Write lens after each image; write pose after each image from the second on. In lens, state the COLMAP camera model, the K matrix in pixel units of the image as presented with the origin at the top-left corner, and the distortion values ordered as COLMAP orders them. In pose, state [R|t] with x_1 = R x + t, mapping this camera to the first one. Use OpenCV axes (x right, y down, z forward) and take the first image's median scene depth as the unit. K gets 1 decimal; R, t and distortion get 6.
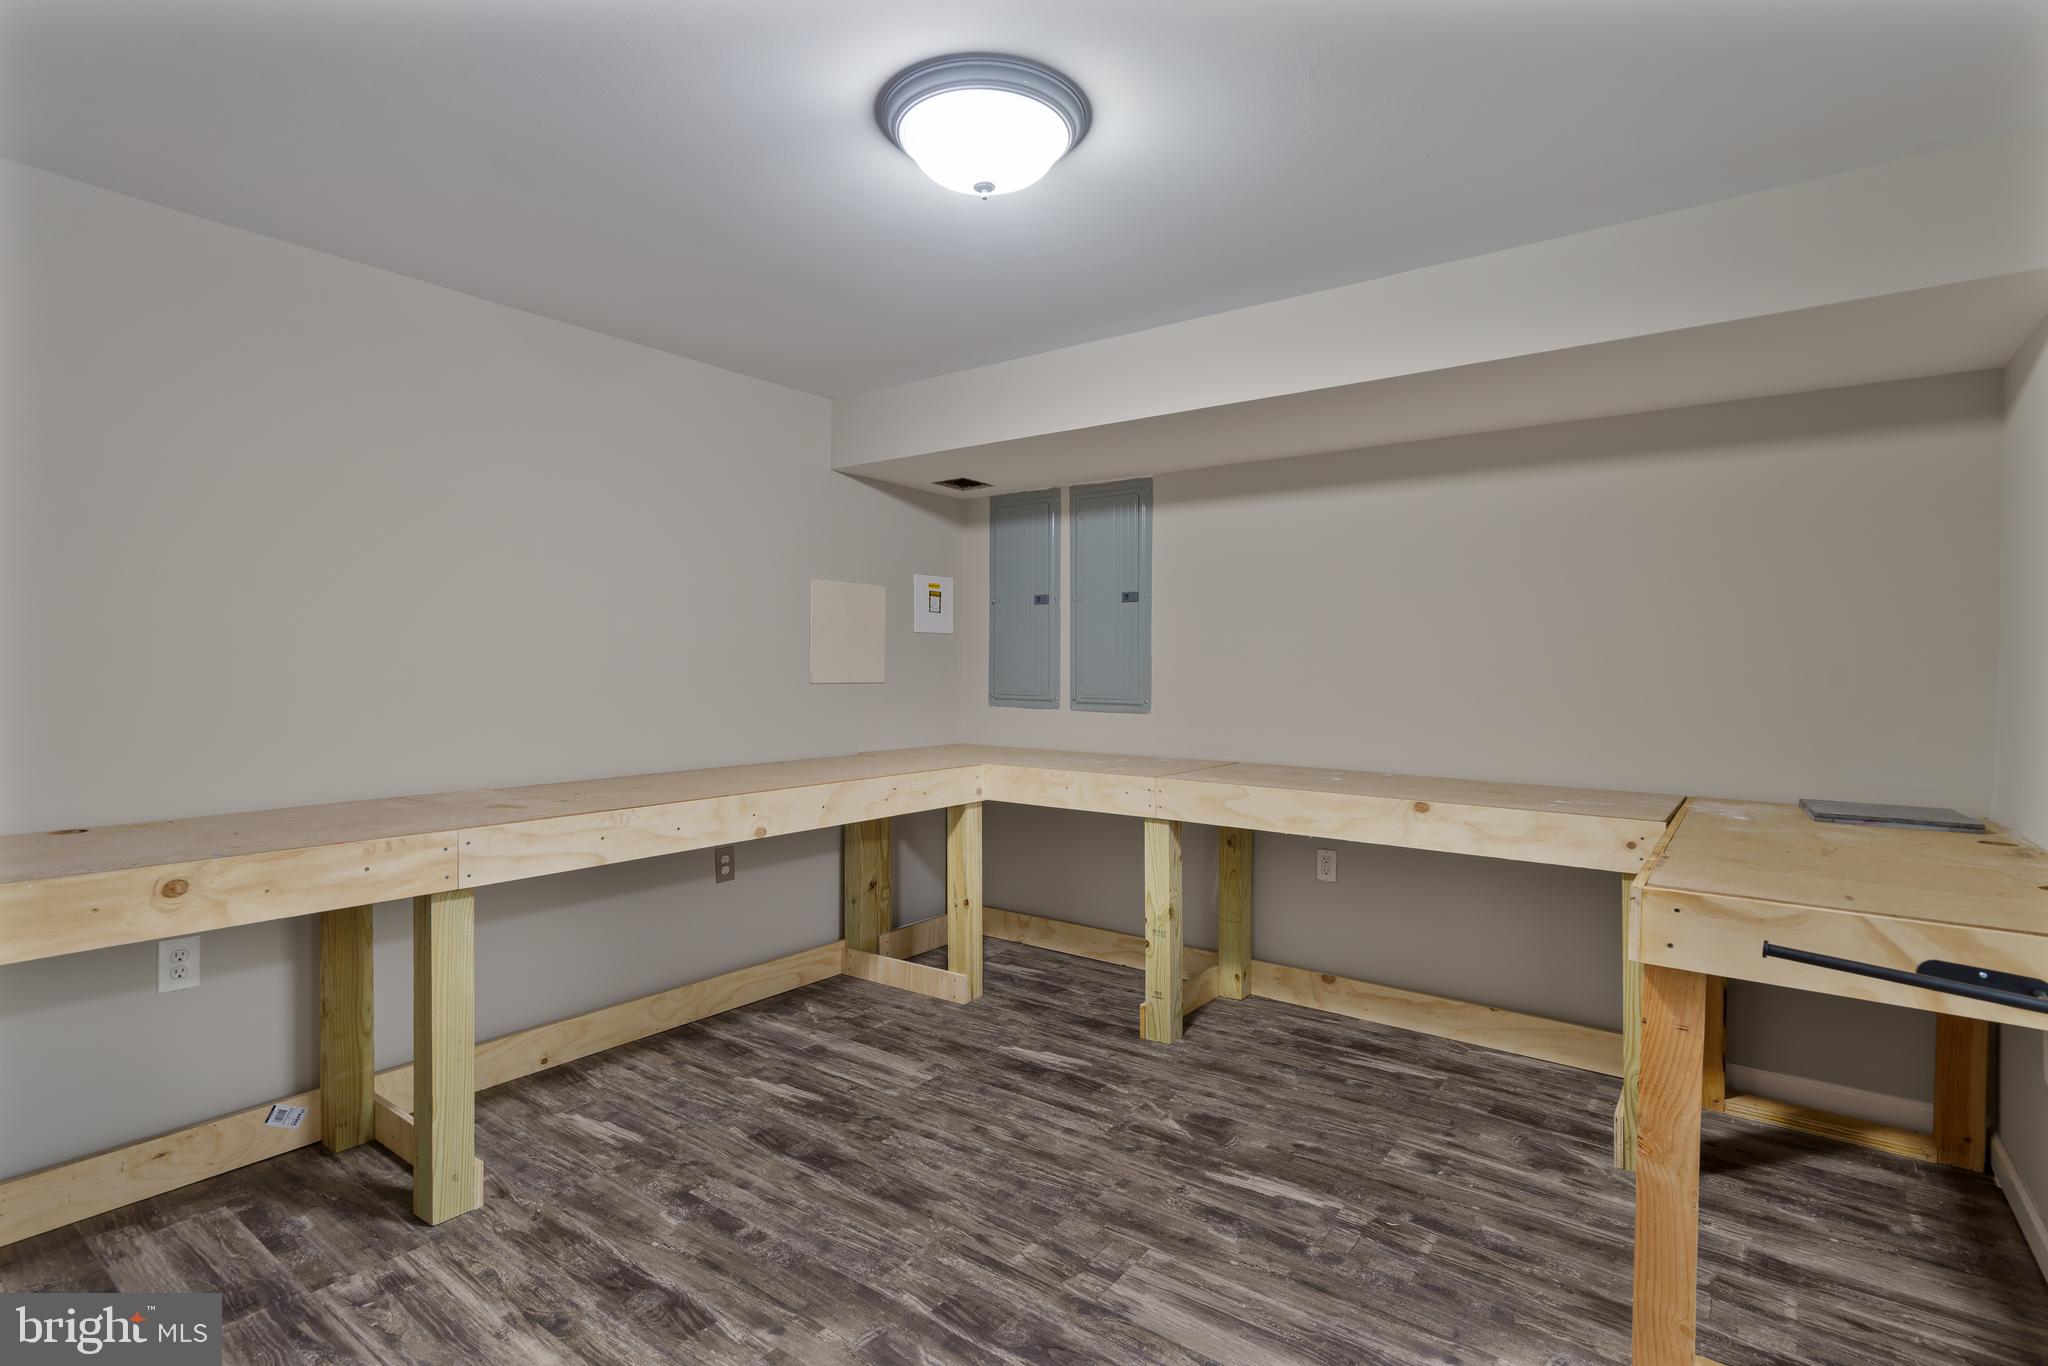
lens RADIAL K [[990.3, 0, 1022.9], [0, 990.3, 678.7], [0, 0, 1]] dist [-0.001964, -0.000225]
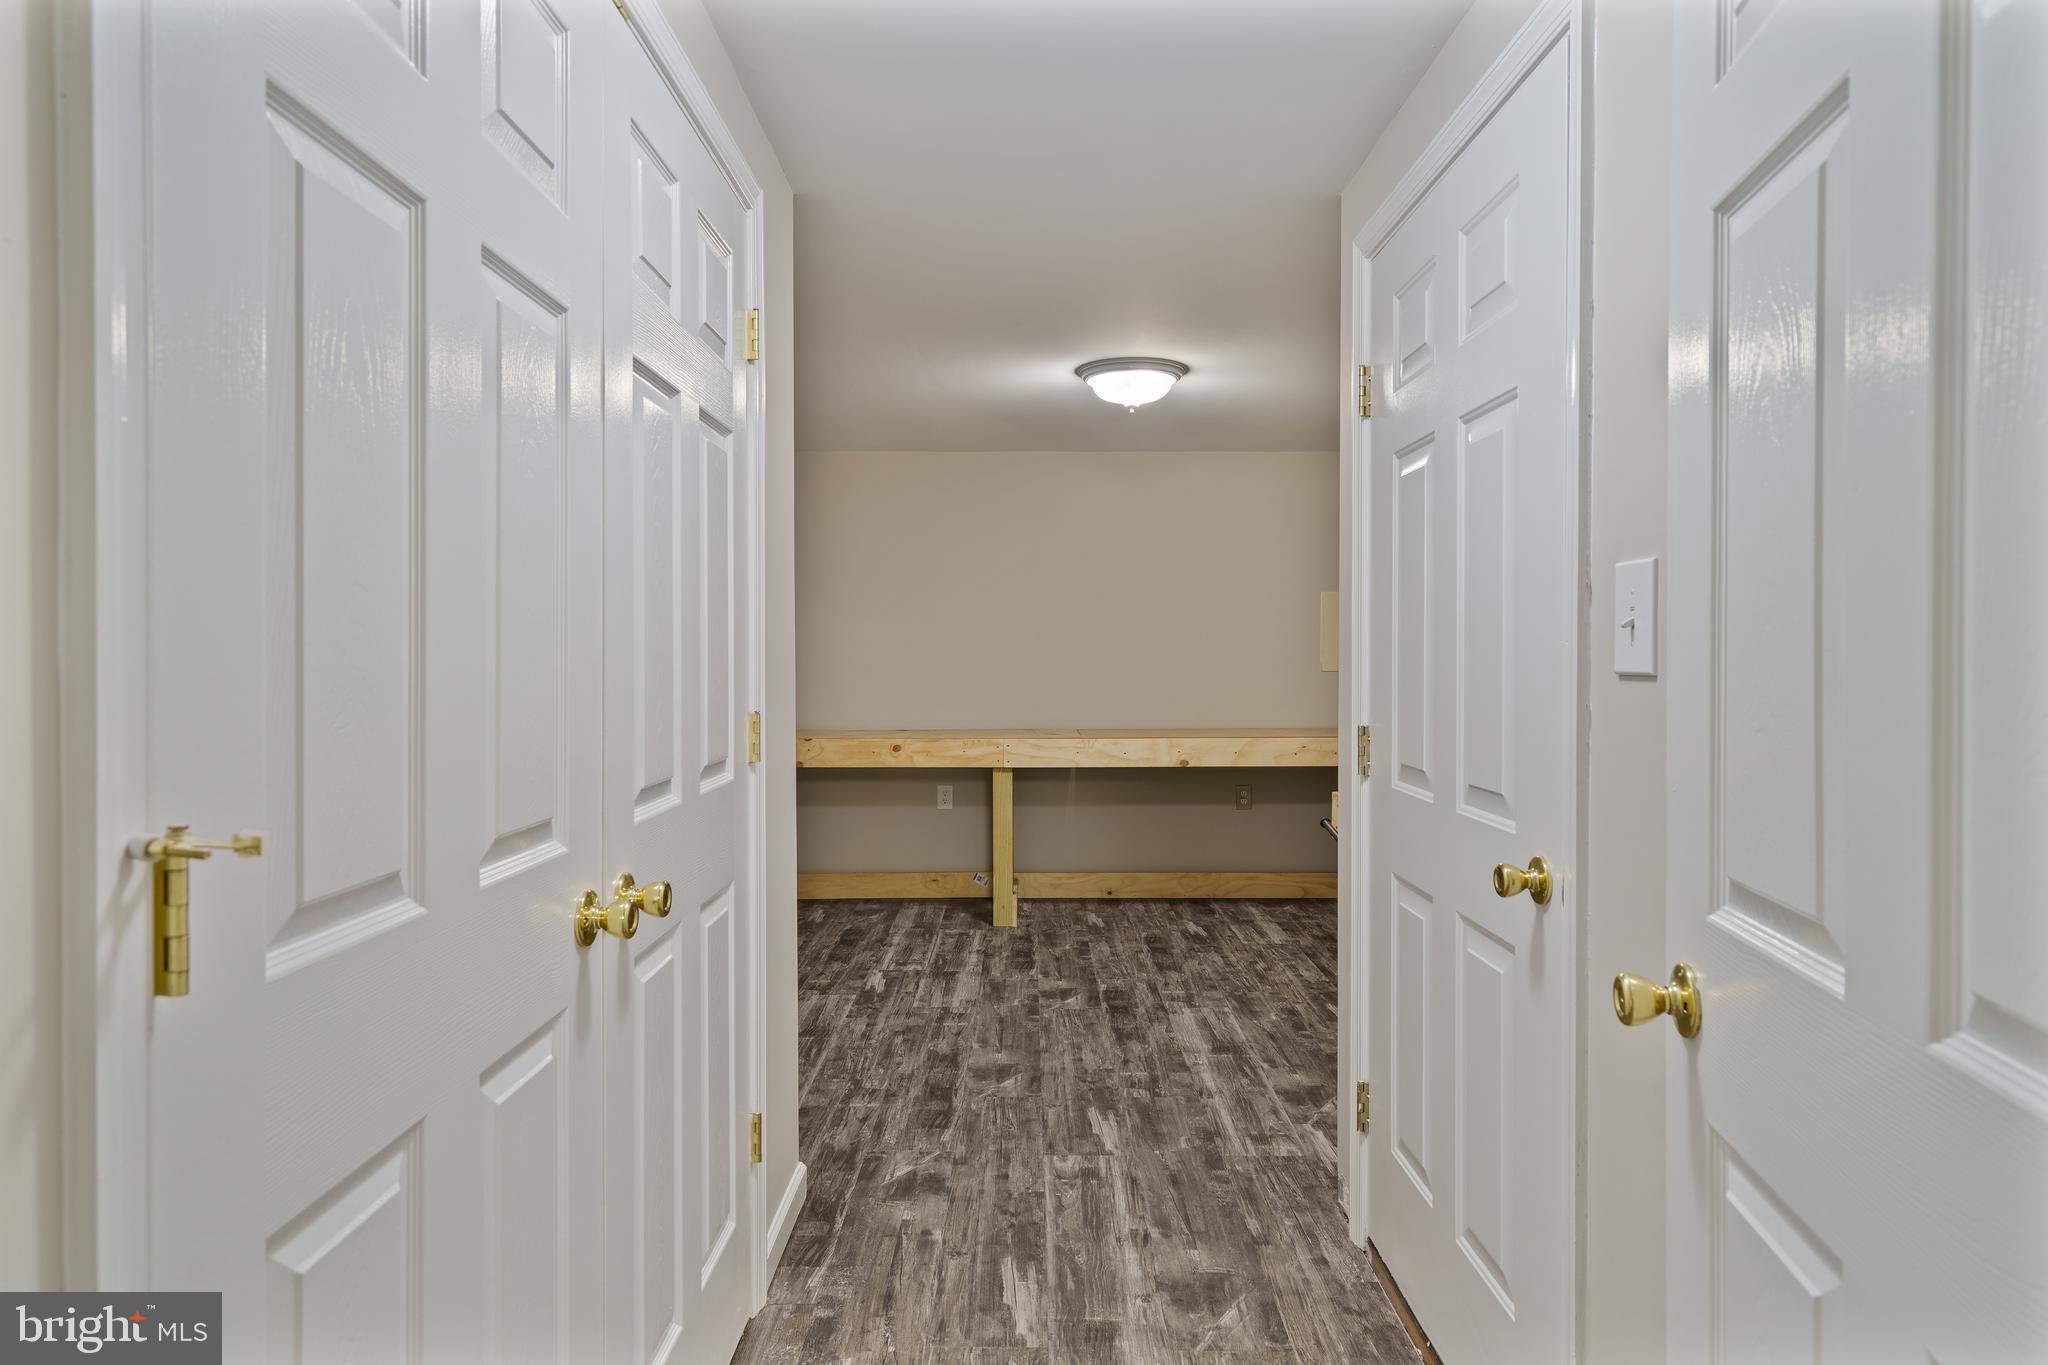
lens RADIAL K [[1185.1, 0, 1024.2], [0, 1185.1, 674.6], [0, 0, 1]] dist [0.000827, 0.000032]
pose [[0.598314, 0.006100, -0.801238, 1.482745], [-0.004219, 0.999981, 0.004463, 0.008152], [0.801250, 0.000710, 0.598329, -0.459740]]
